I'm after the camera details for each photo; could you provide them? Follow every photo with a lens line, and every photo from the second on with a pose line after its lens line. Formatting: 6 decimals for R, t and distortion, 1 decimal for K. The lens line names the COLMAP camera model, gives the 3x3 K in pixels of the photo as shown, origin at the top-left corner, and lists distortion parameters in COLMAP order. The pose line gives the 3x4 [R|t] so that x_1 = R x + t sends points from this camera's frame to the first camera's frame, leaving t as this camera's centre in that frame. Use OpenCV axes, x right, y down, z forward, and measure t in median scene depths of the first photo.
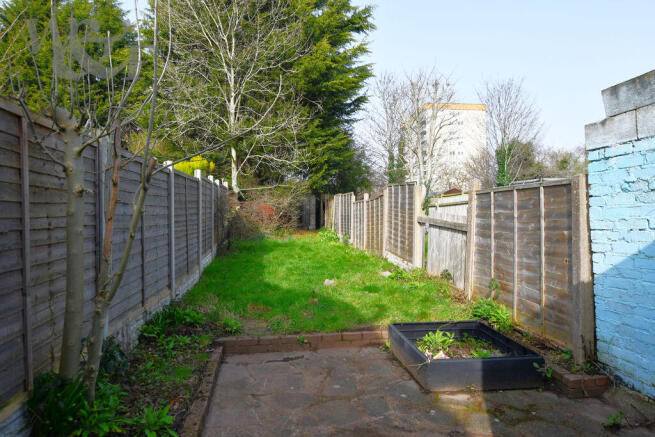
lens RADIAL K [[381.3, 0, 329.5], [0, 381.3, 217.7], [0, 0, 1]] dist [-0.014289, 0.006563]
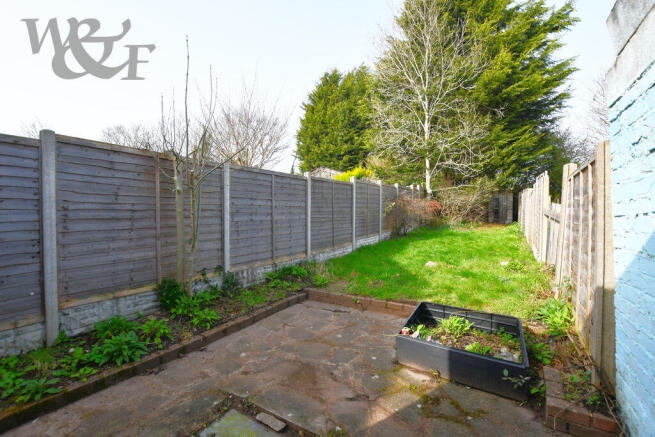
lens RADIAL K [[285.7, 0, 331.6], [0, 285.7, 217.3], [0, 0, 1]] dist [-0.026452, 0.002155]
pose [[0.770487, 0.015050, -0.637278, 0.129001], [-0.007612, 0.999867, 0.014410, 0.006157], [0.637411, -0.006252, 0.770499, 0.052106]]
